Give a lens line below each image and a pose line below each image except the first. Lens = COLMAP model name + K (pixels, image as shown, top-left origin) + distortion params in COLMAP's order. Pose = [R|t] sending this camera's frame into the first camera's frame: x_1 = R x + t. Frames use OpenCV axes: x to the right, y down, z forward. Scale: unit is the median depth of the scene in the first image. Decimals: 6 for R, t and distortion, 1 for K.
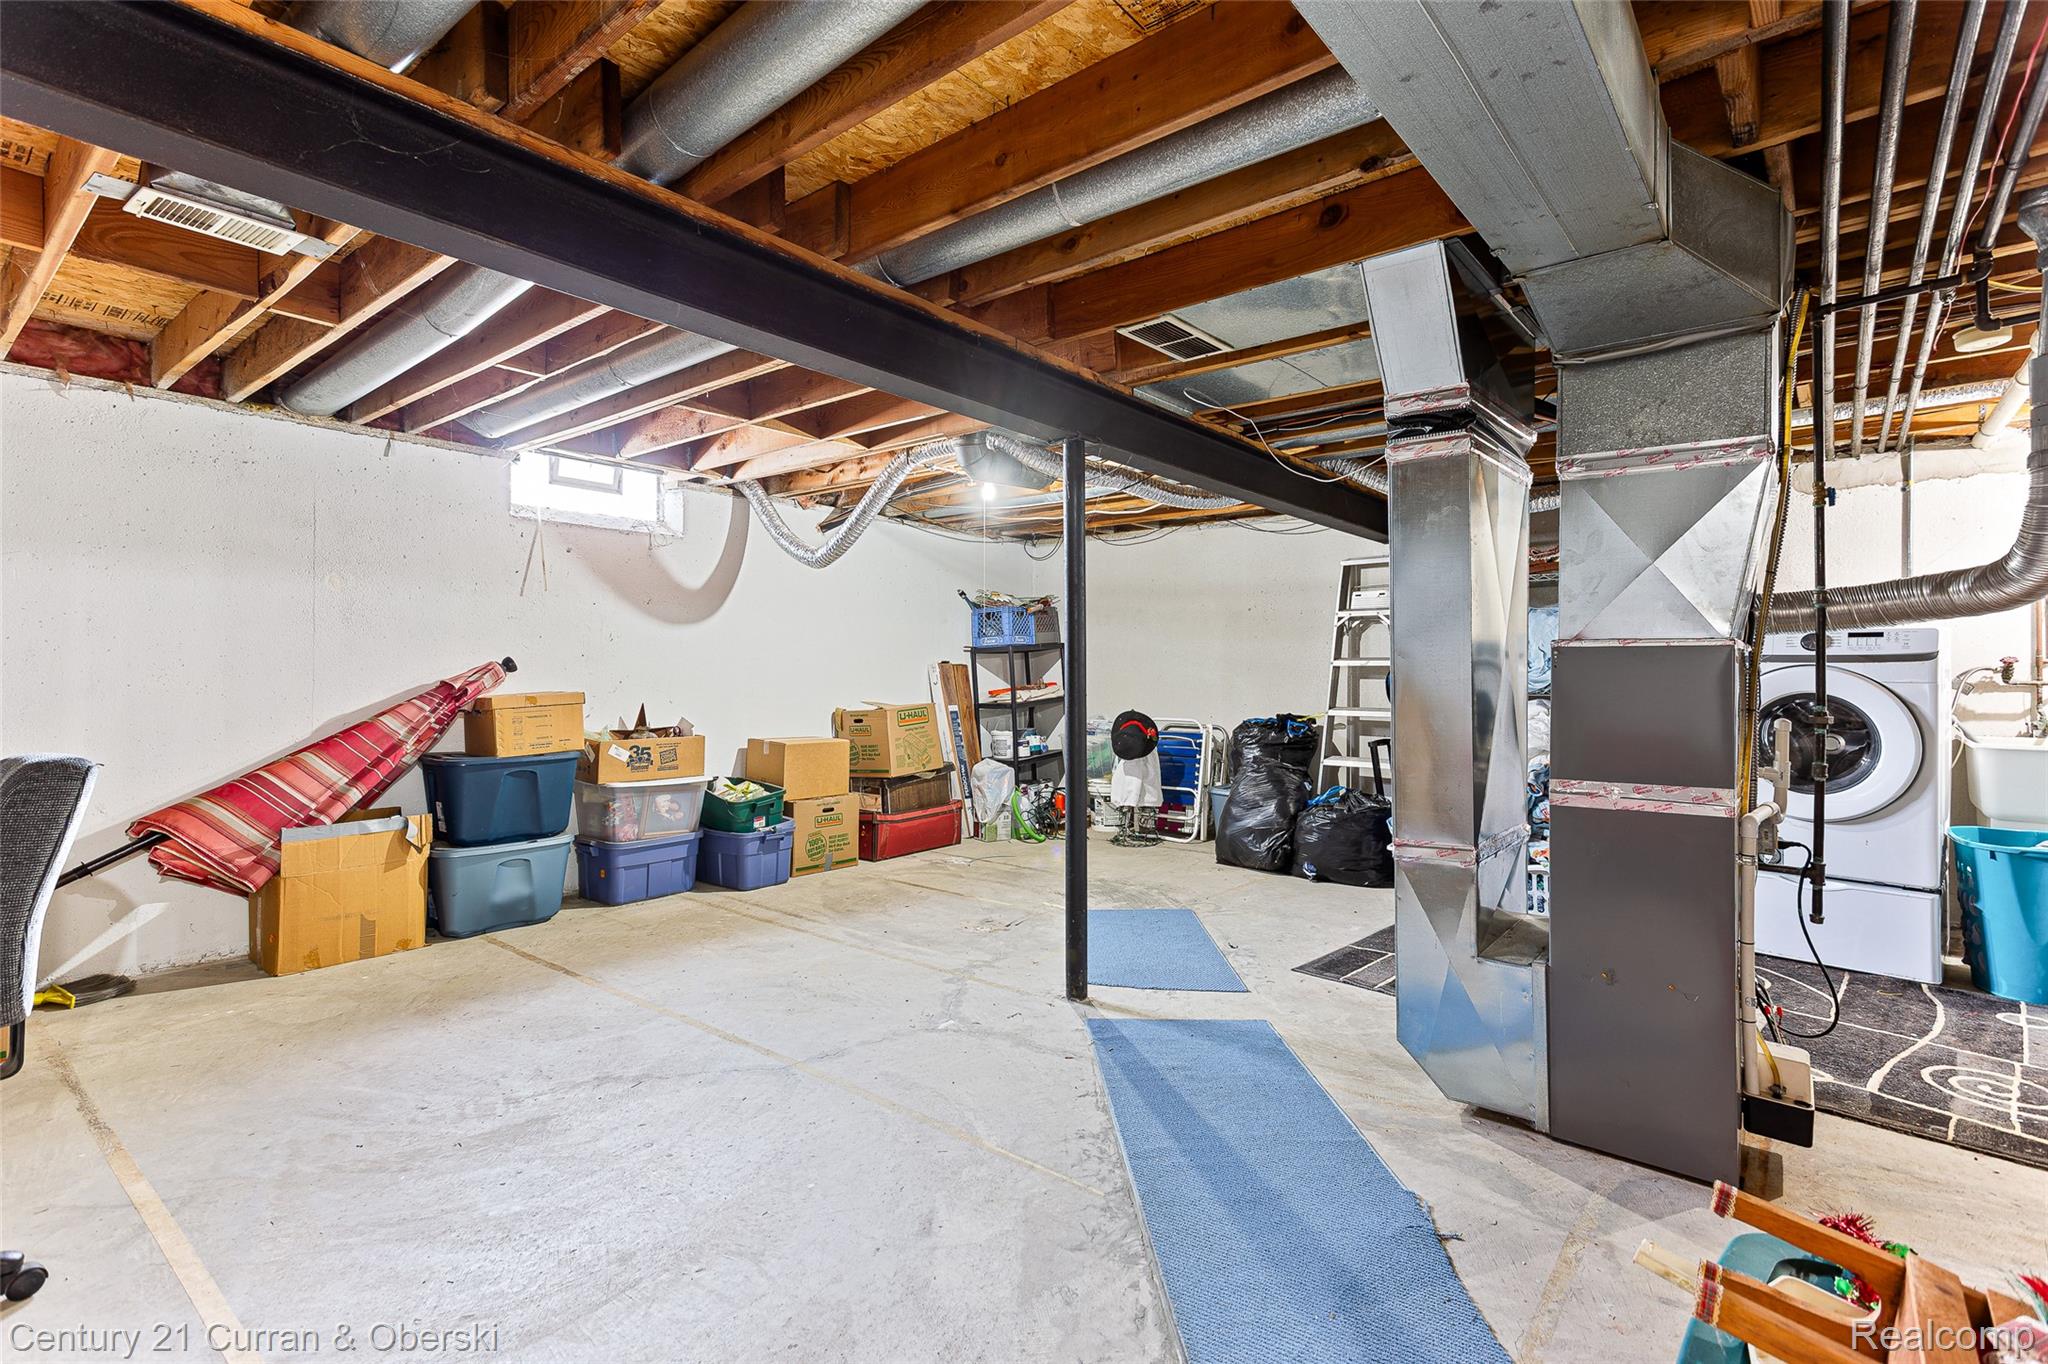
lens RADIAL K [[964.8, 0, 1013.0], [0, 964.8, 649.8], [0, 0, 1]] dist [0.017285, 0.006071]
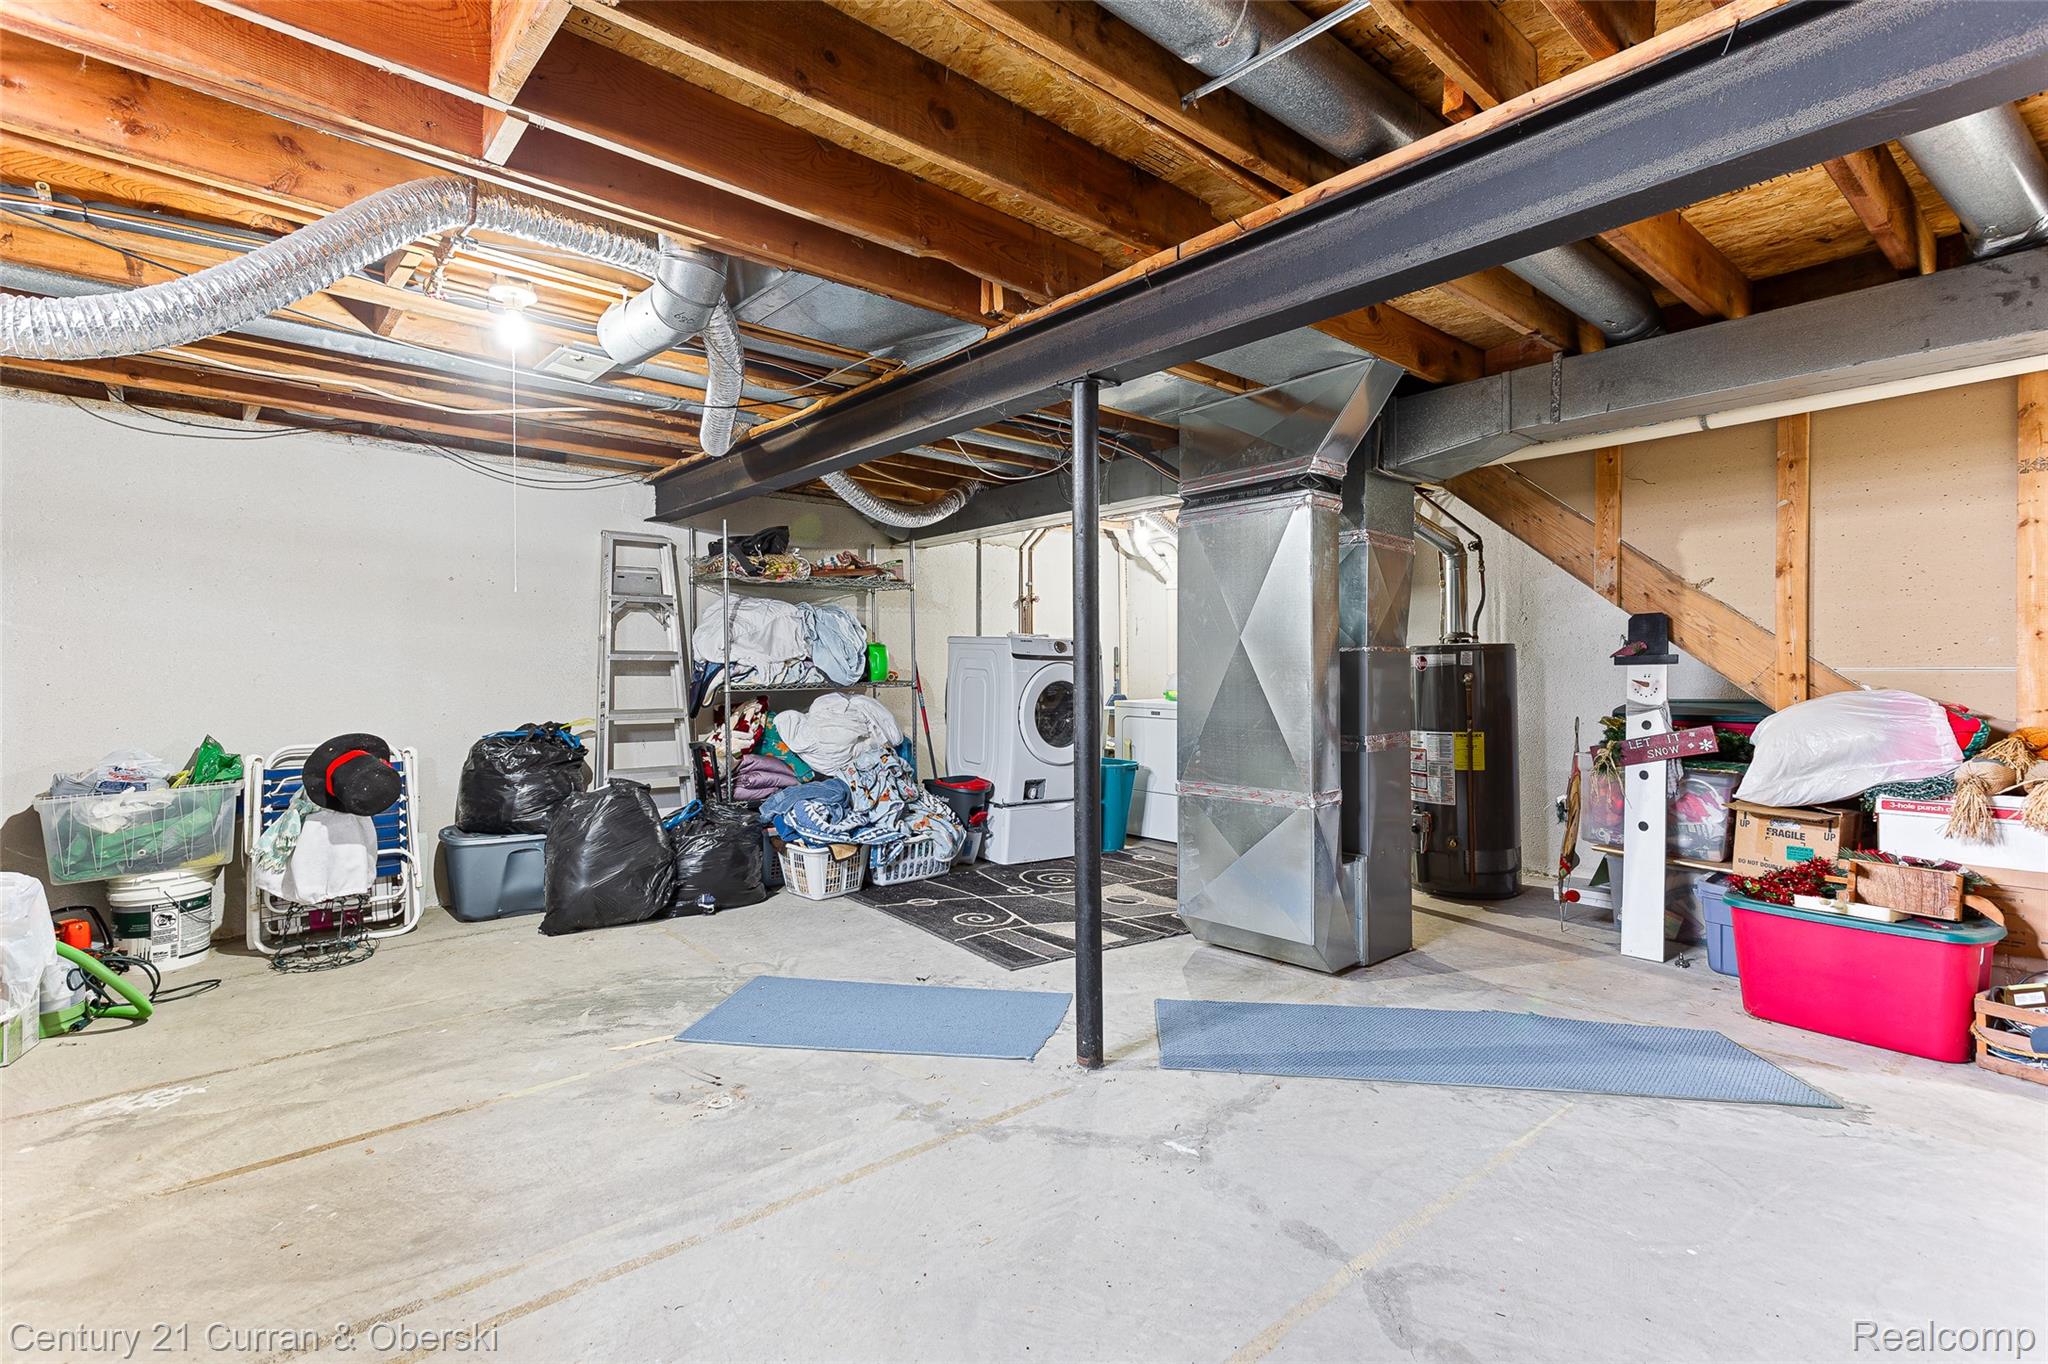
lens RADIAL K [[964.8, 0, 1013.0], [0, 964.8, 649.8], [0, 0, 1]] dist [0.017285, 0.006071]
pose [[0.159096, 0.016250, 0.987129, -0.825953], [-0.020527, 0.999703, -0.013149, 0.021992], [-0.987050, -0.018171, 0.159382, 1.020669]]
